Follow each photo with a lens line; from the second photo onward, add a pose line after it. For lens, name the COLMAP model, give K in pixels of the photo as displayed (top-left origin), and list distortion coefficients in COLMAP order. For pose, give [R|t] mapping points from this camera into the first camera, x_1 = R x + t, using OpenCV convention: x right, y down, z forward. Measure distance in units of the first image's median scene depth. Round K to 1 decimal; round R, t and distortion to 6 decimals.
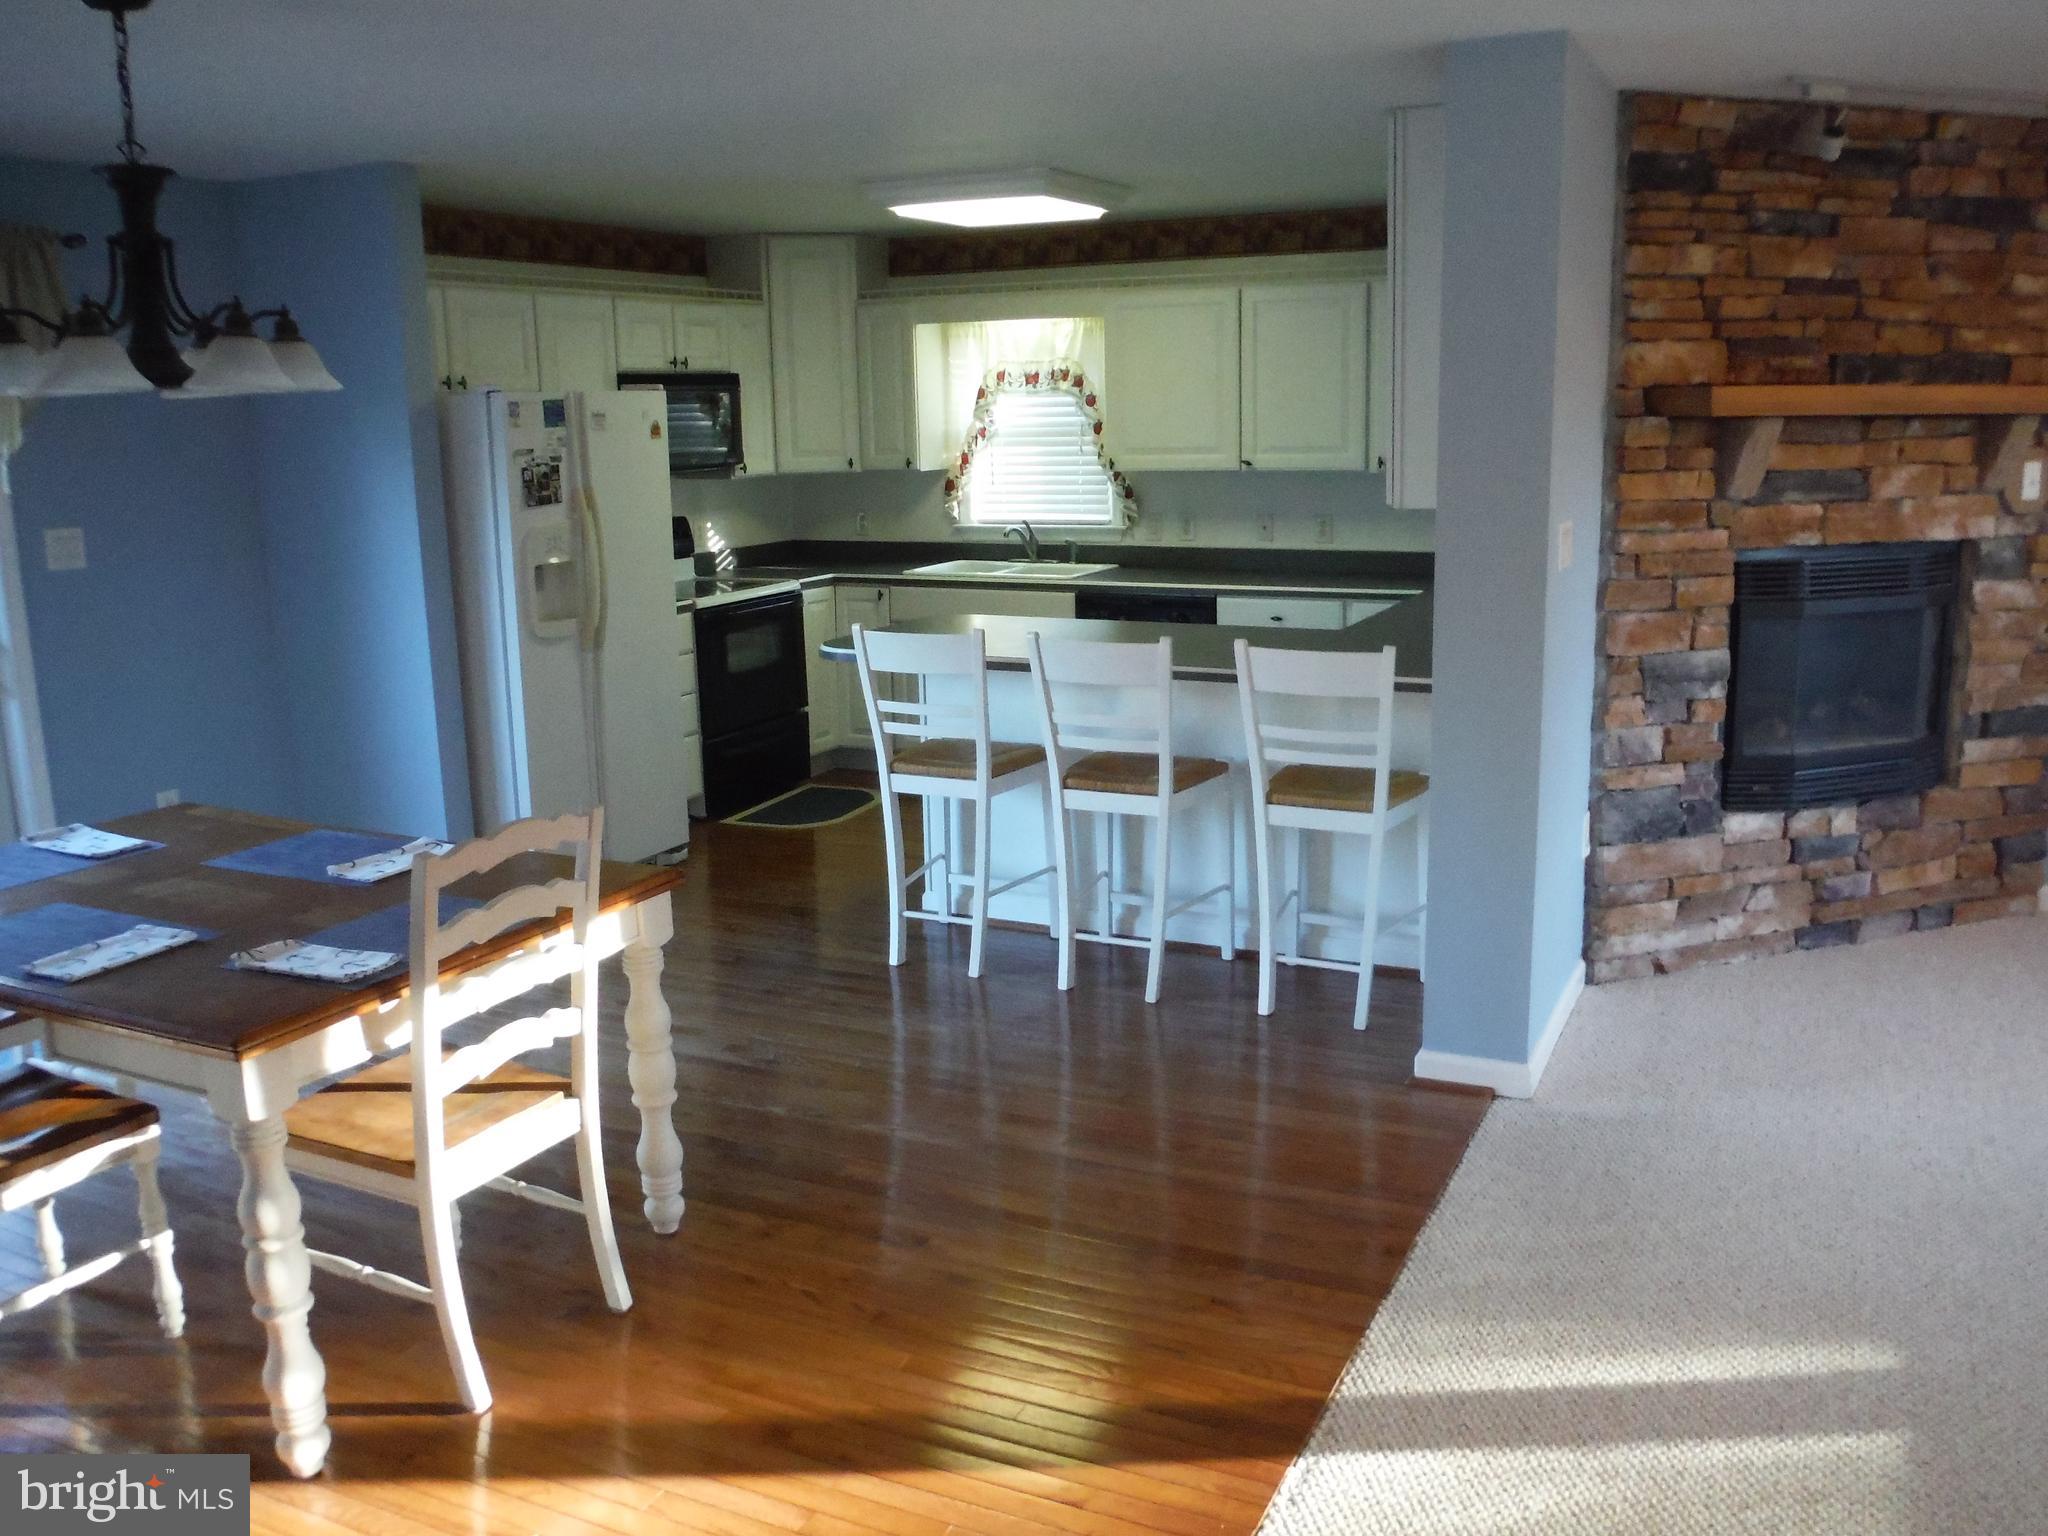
lens RADIAL K [[1715.4, 0, 1035.4], [0, 1715.4, 769.4], [0, 0, 1]] dist [-0.074862, 0.034828]
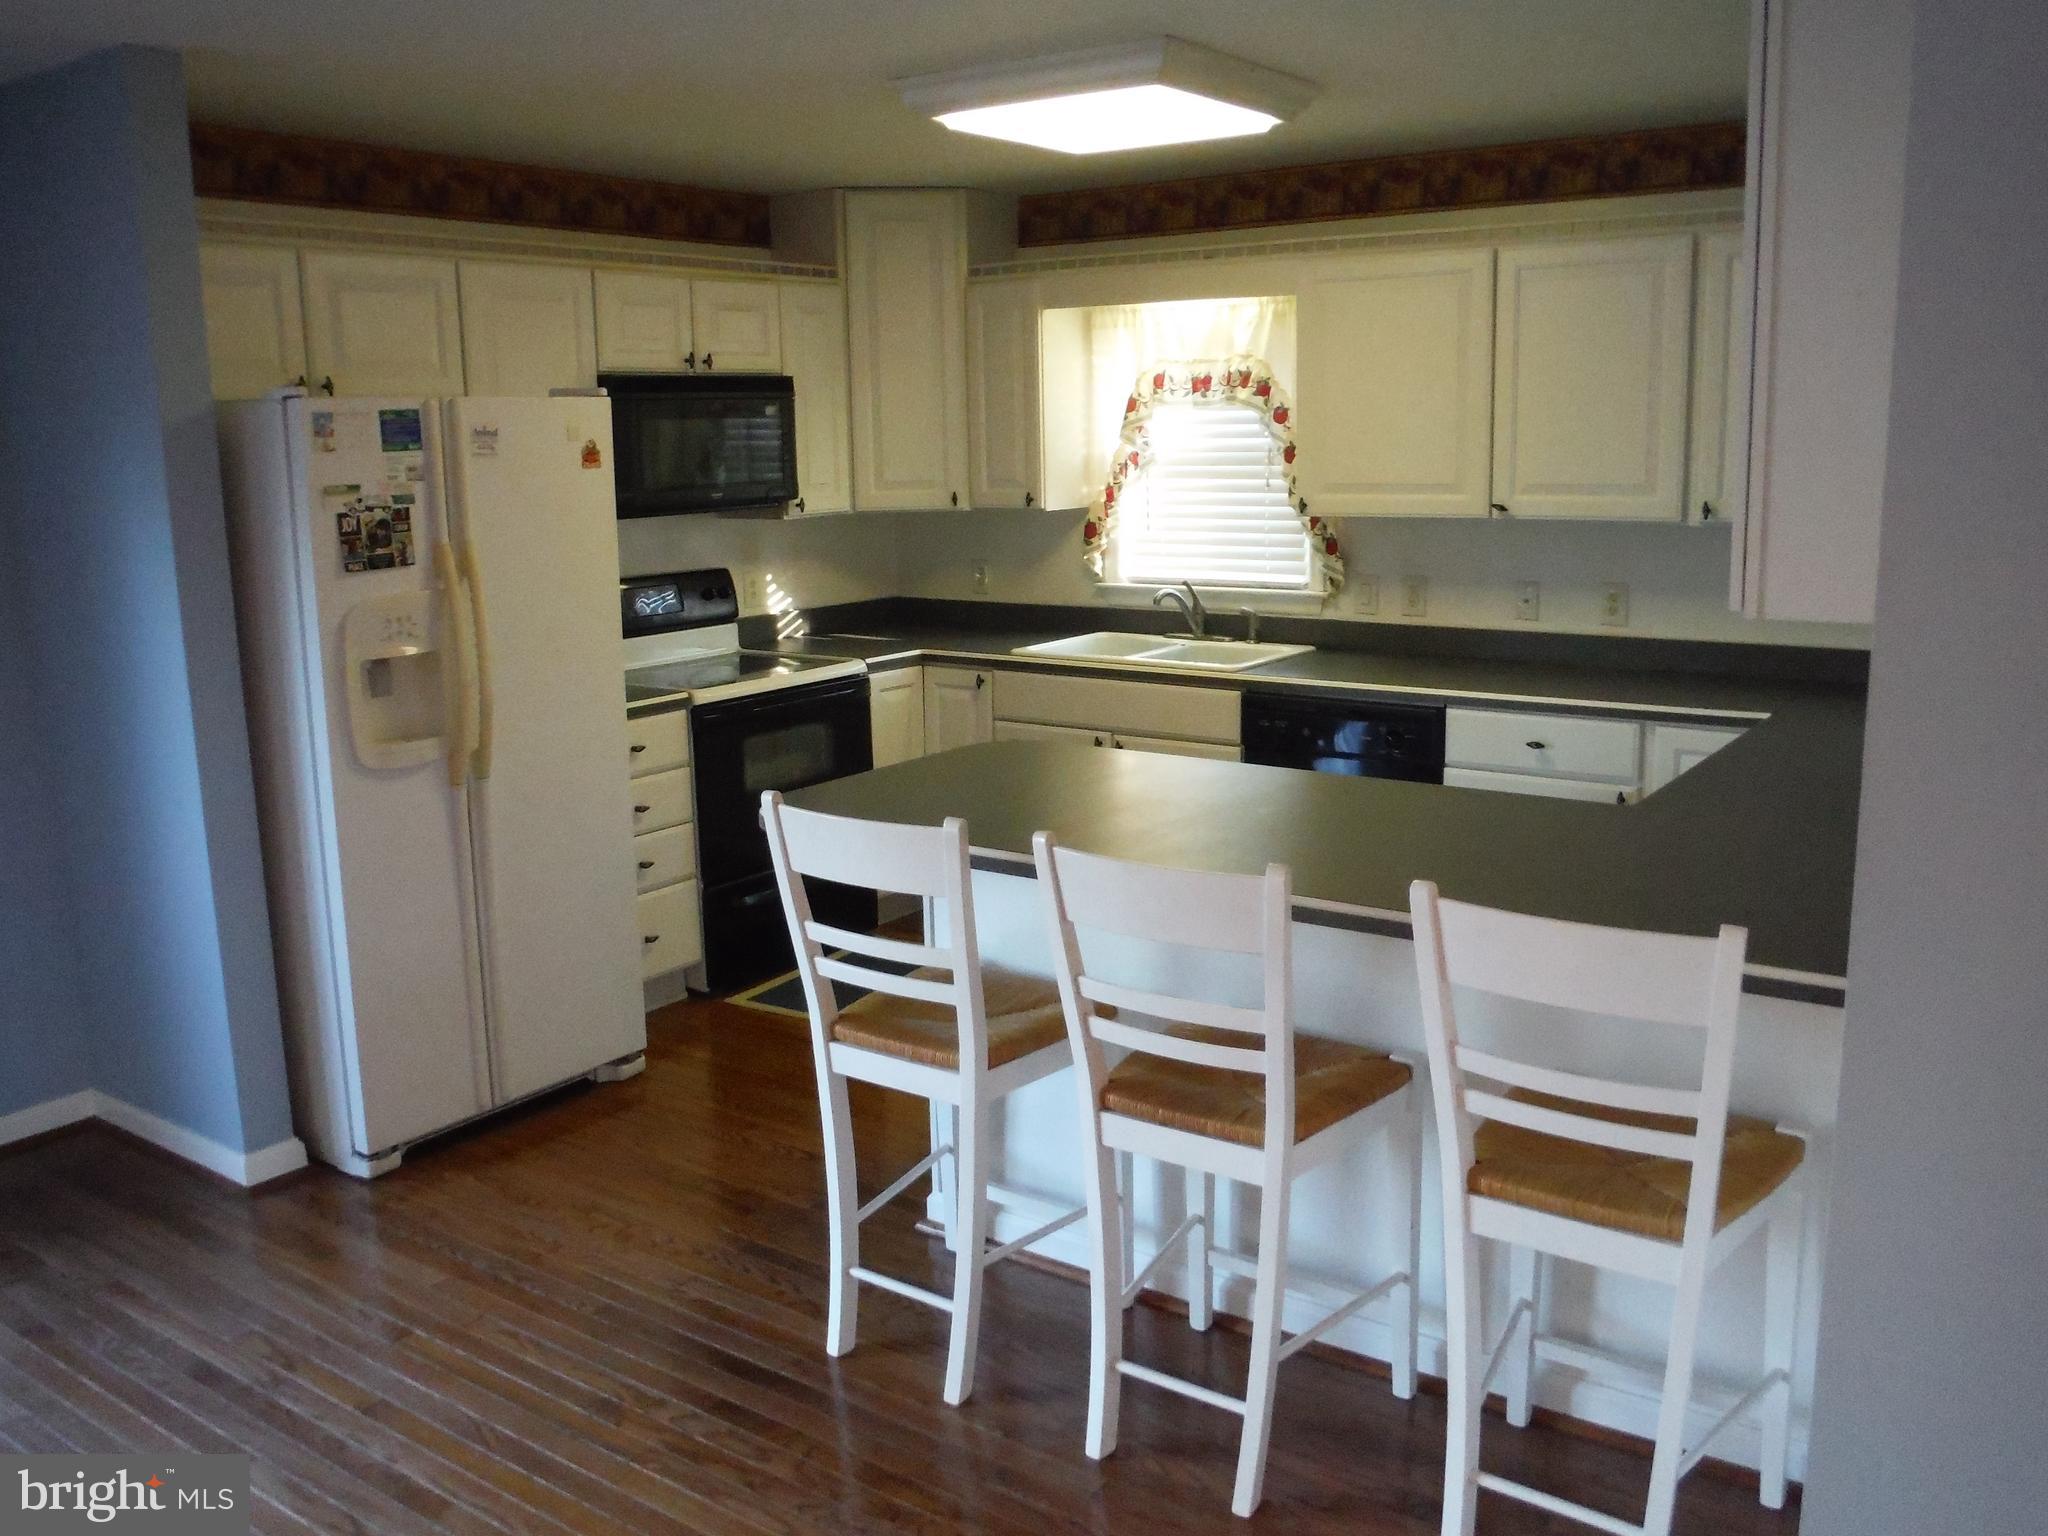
lens RADIAL K [[1715.4, 0, 1036.3], [0, 1715.4, 761.0], [0, 0, 1]] dist [-0.074862, 0.034828]
pose [[0.986069, 0.033929, -0.162838, 0.057351], [-0.036405, 0.999262, -0.012246, -0.065960], [0.162303, 0.018003, 0.986577, 0.316180]]
